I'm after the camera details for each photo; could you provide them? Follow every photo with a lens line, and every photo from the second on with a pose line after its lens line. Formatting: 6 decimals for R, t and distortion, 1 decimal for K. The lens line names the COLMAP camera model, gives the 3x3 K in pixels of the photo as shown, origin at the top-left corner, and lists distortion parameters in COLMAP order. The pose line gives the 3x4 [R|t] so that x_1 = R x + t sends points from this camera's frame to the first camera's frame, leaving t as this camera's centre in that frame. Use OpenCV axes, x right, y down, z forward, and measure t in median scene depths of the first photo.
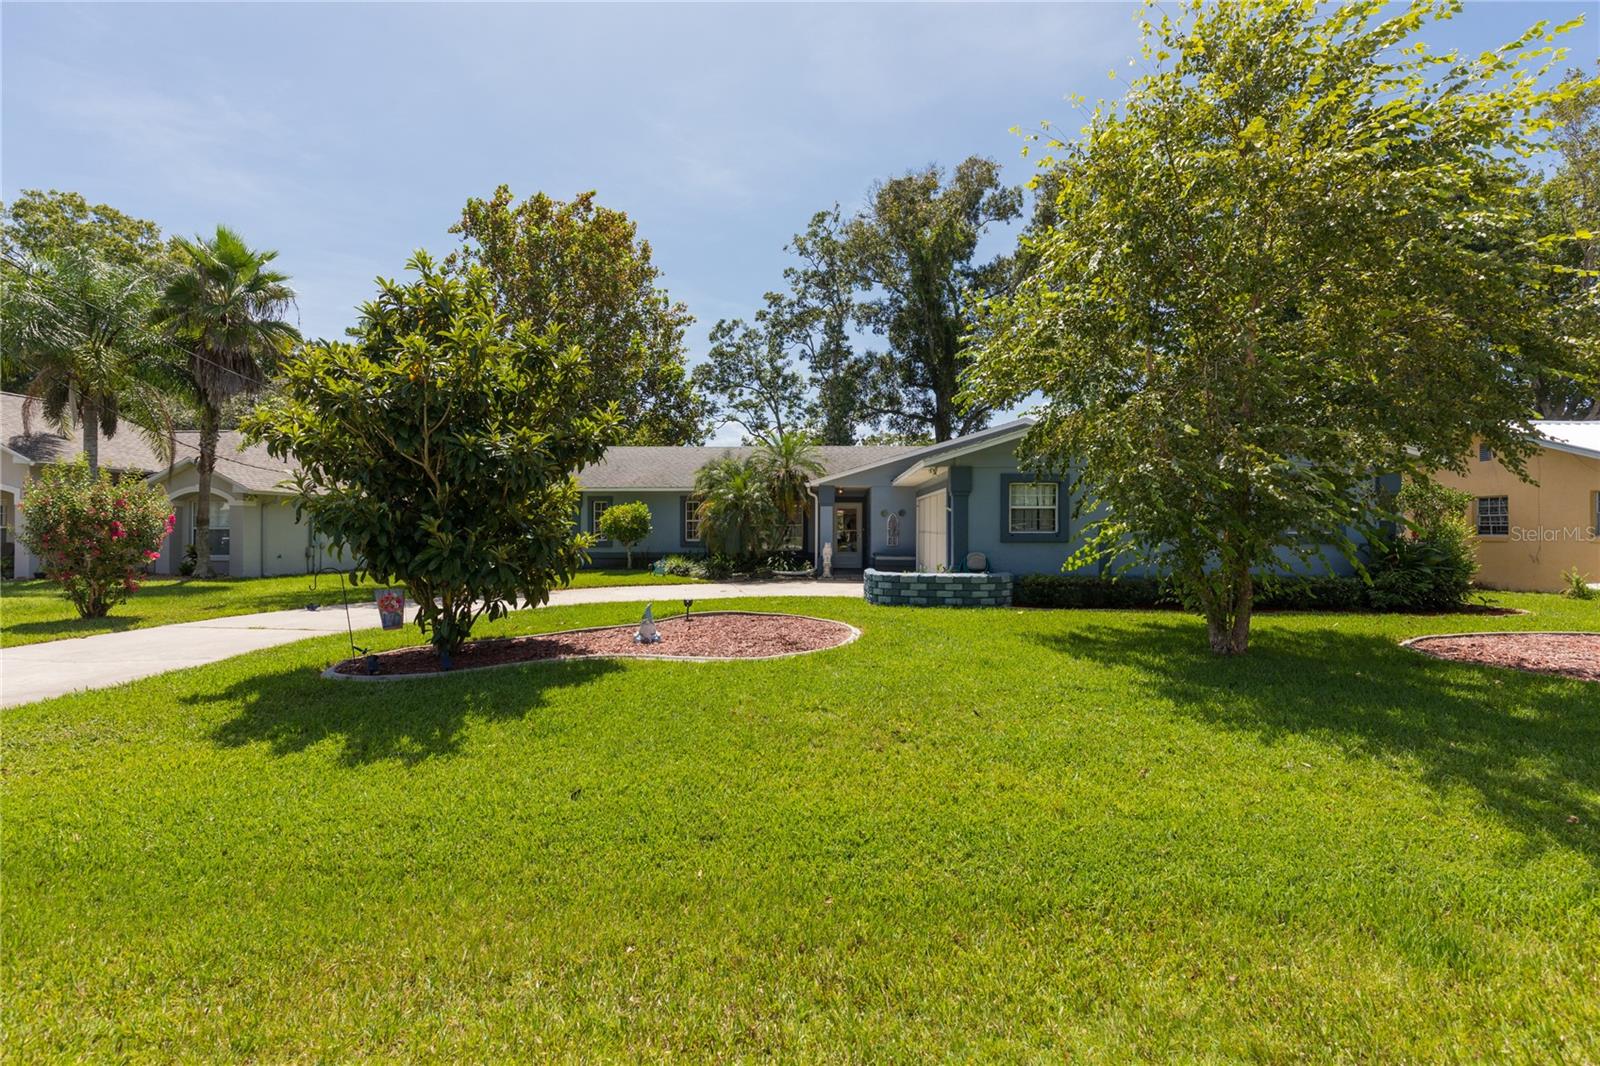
lens RADIAL K [[718.8, 0, 799.4], [0, 718.8, 548.9], [0, 0, 1]] dist [0.000060, -0.001362]
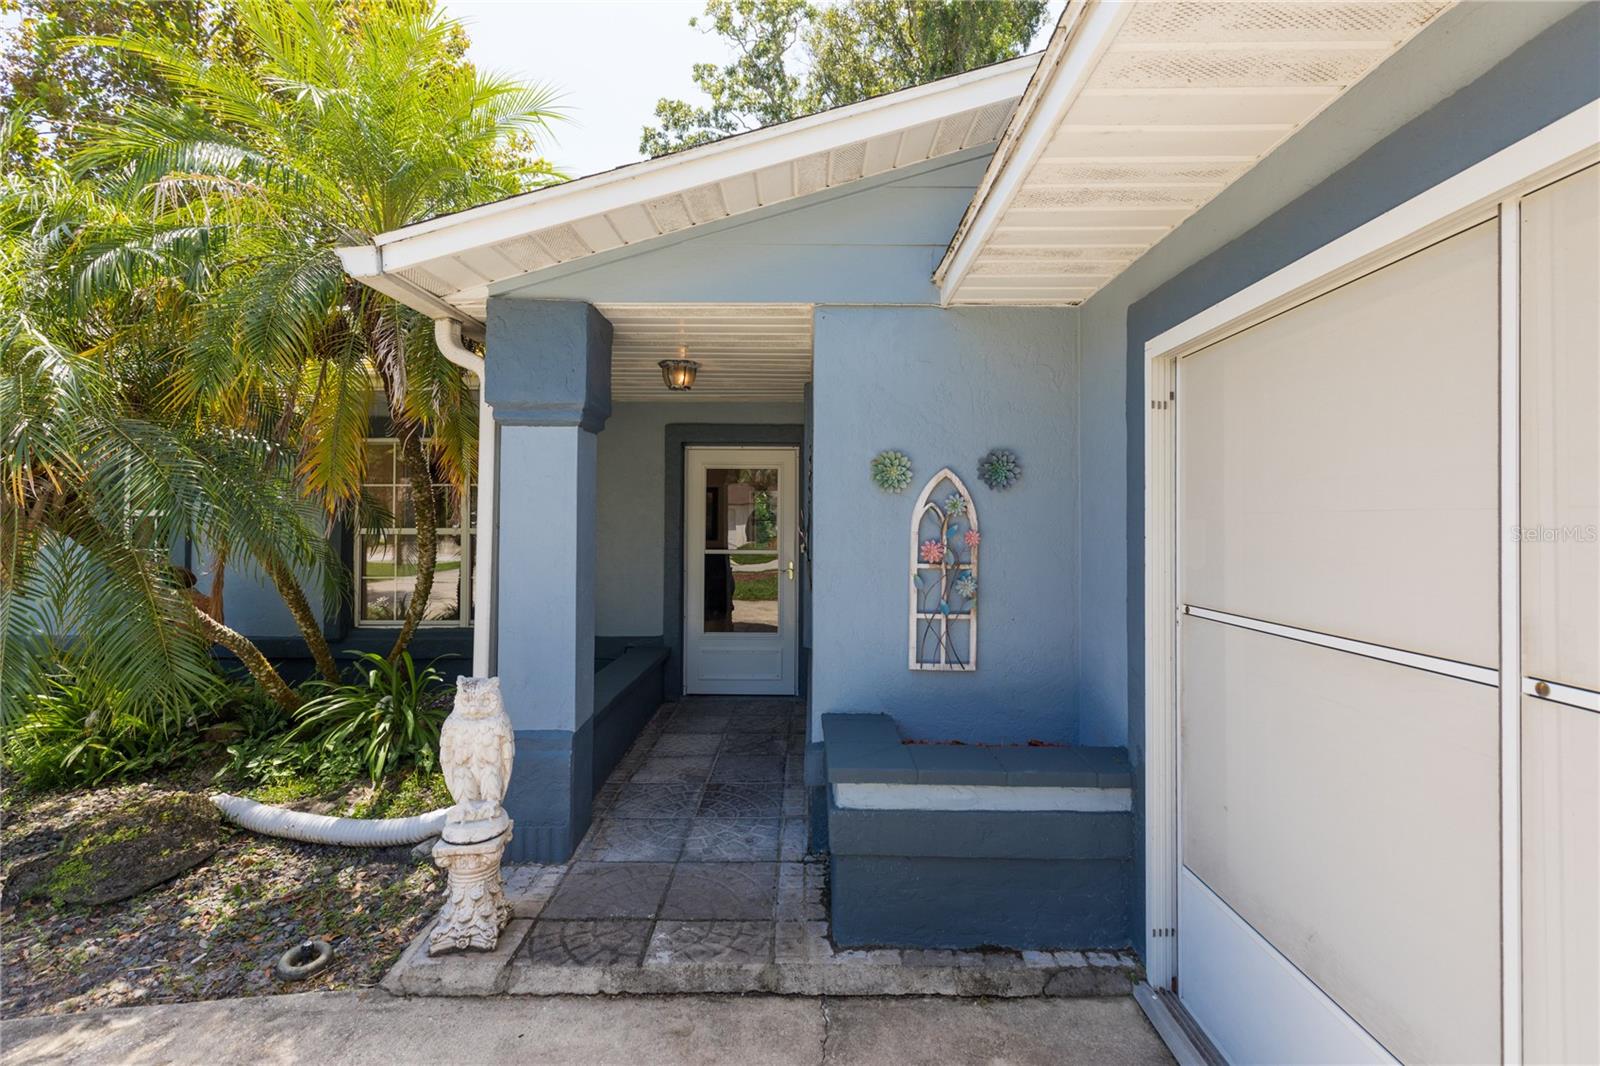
lens RADIAL K [[718.8, 0, 804.5], [0, 718.8, 489.0], [0, 0, 1]] dist [0.000060, -0.001362]
pose [[0.999632, 0.005612, 0.026541, 0.089560], [-0.003690, 0.997406, -0.071886, -0.031883], [-0.026876, 0.071762, 0.997060, 0.796099]]
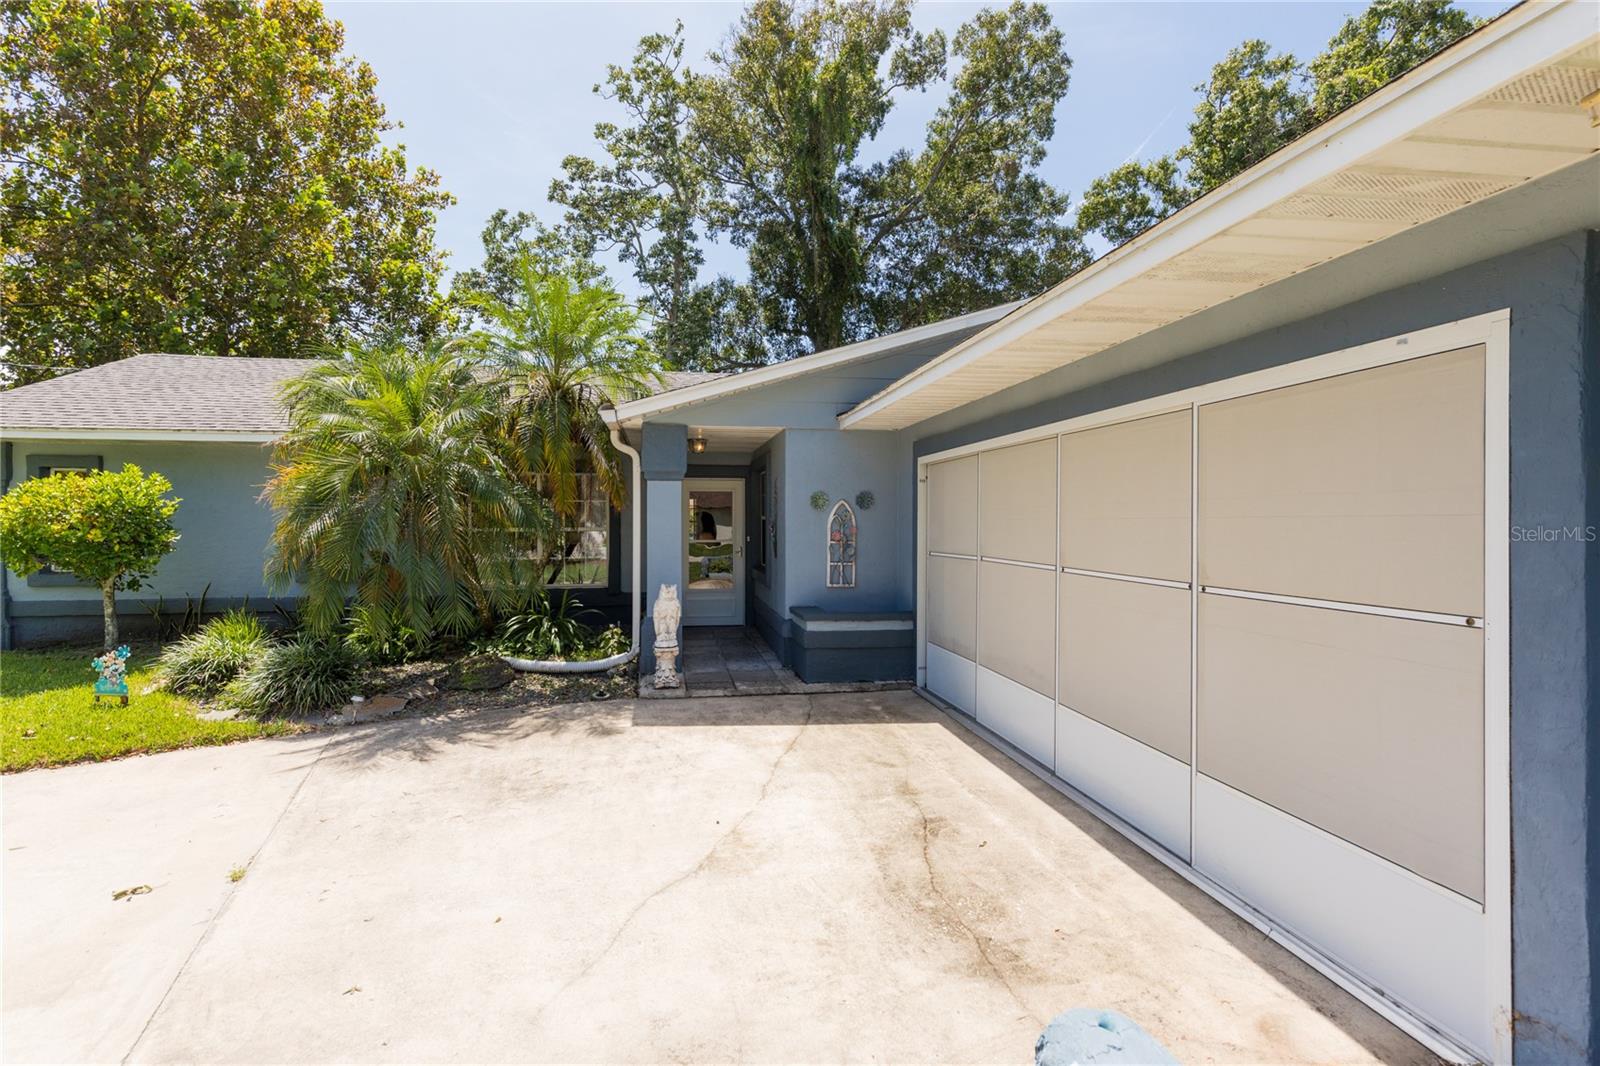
lens RADIAL K [[718.8, 0, 771.9], [0, 718.8, 521.7], [0, 0, 1]] dist [0.000060, -0.001362]
pose [[0.982460, -0.001020, 0.186472, 0.022547], [0.006193, 0.999612, -0.027162, -0.027199], [-0.186372, 0.027840, 0.982085, 0.604041]]
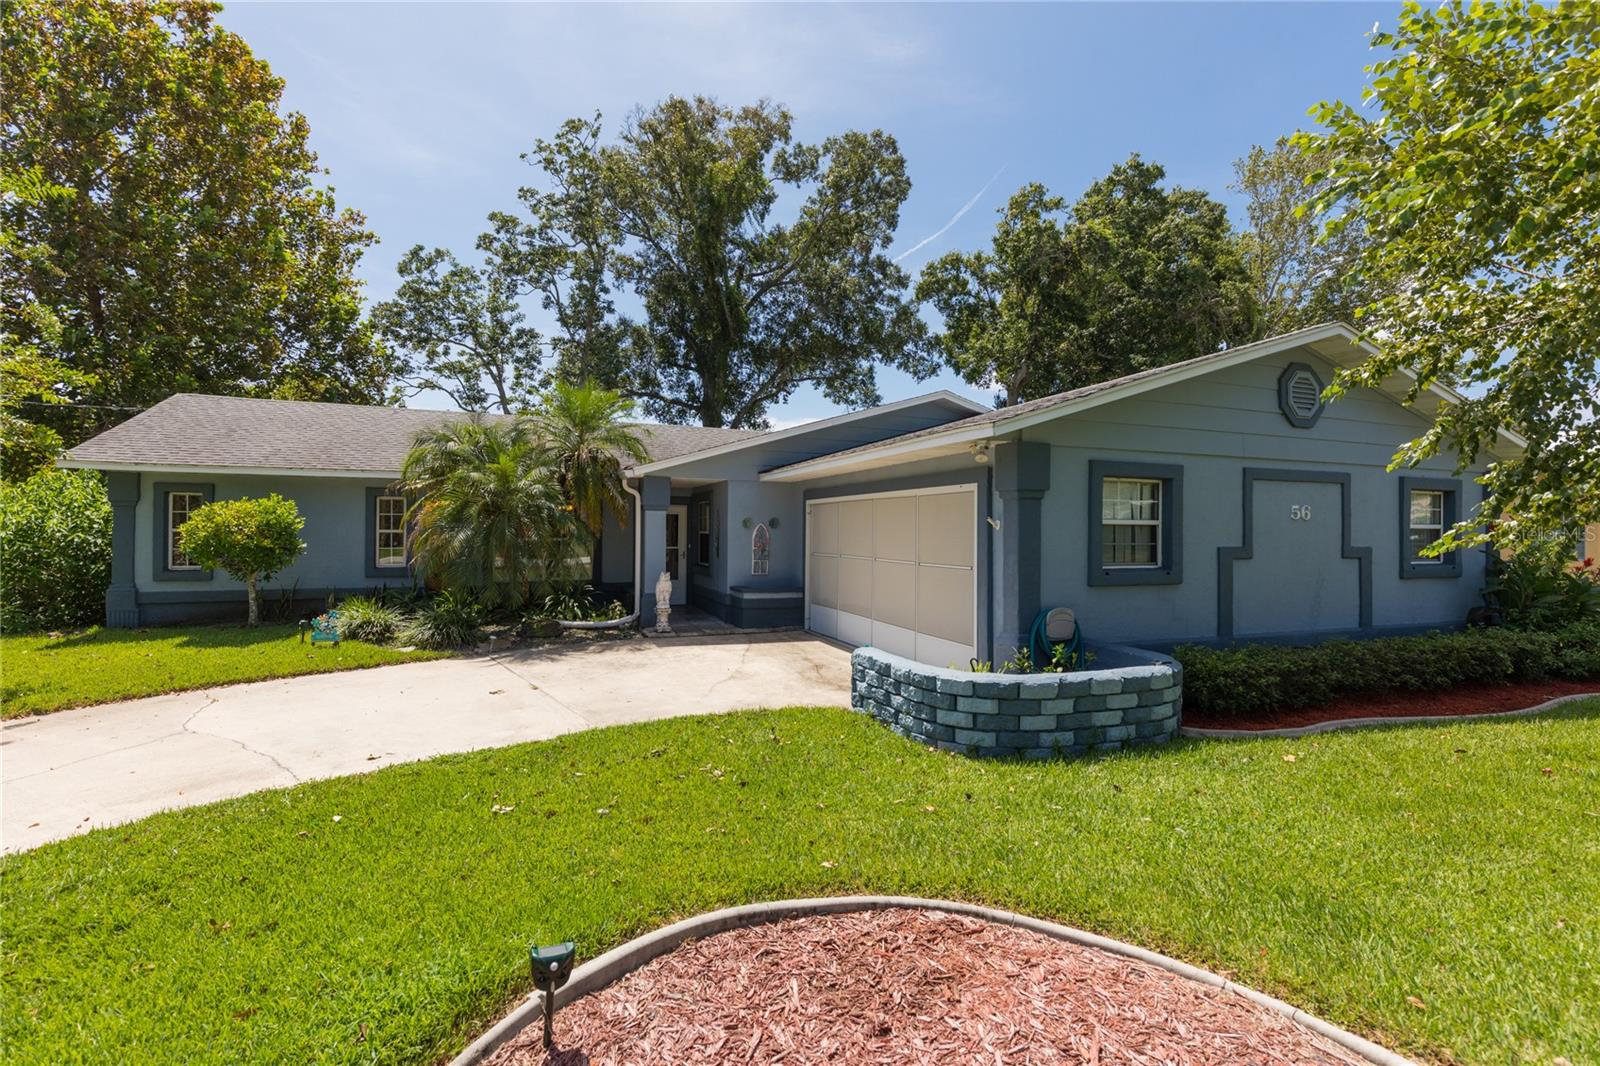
lens RADIAL K [[718.8, 0, 802.5], [0, 718.8, 524.0], [0, 0, 1]] dist [0.000060, -0.001362]
pose [[0.914018, 0.010409, 0.405540, -0.089016], [0.005393, 0.999271, -0.037803, -0.023873], [-0.405638, 0.036739, 0.913295, 0.384237]]
